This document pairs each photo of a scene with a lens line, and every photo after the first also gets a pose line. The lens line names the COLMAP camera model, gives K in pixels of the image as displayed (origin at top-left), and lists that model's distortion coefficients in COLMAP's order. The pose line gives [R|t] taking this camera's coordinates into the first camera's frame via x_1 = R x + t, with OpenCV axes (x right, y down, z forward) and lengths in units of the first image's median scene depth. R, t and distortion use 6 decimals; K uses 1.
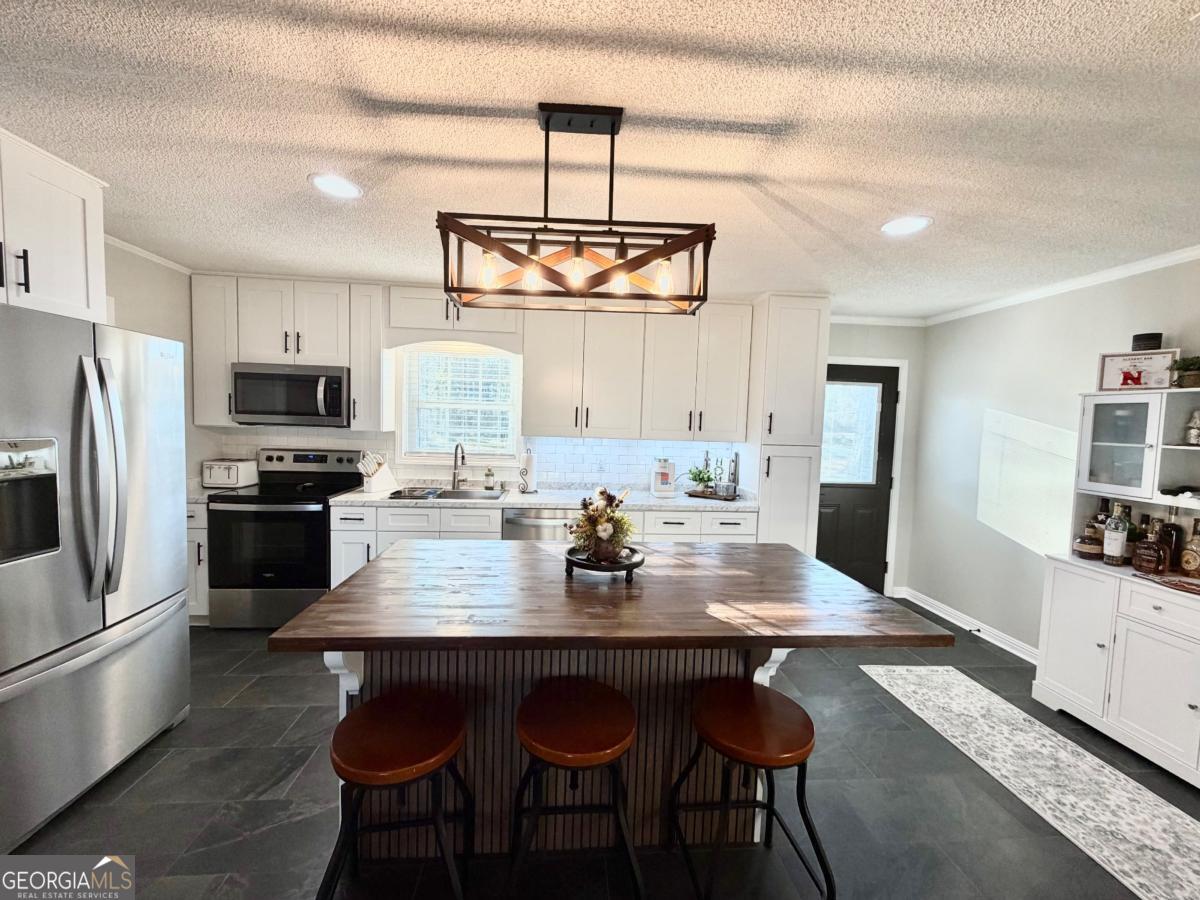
lens RADIAL K [[480.3, 0, 594.2], [0, 480.3, 451.0], [0, 0, 1]] dist [-0.001223, -0.000078]
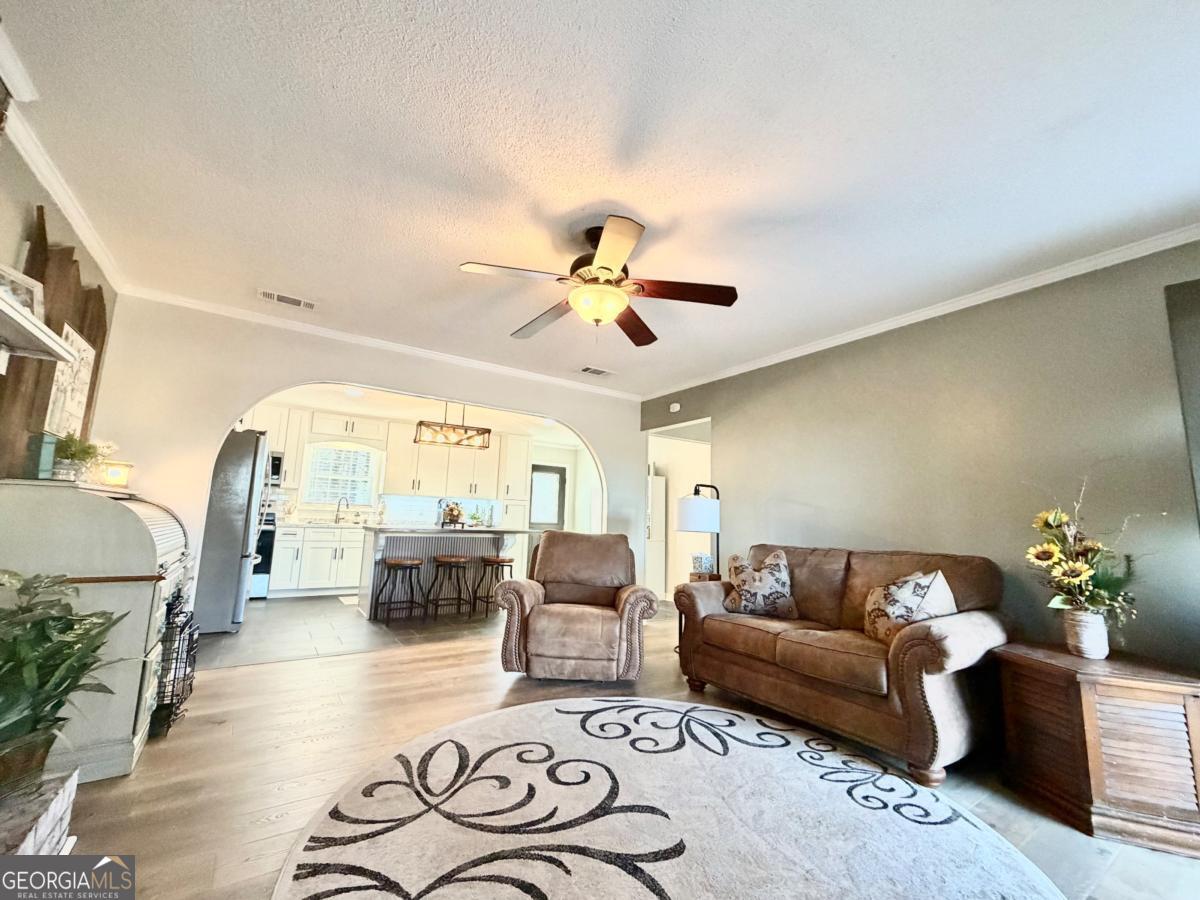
lens RADIAL K [[480.3, 0, 594.2], [0, 480.3, 451.0], [0, 0, 1]] dist [-0.001223, -0.000078]
pose [[0.874219, 0.065703, 0.481065, -0.325005], [0.024798, 0.983467, -0.179384, 0.156331], [-0.484898, 0.168751, 0.858136, -1.008428]]
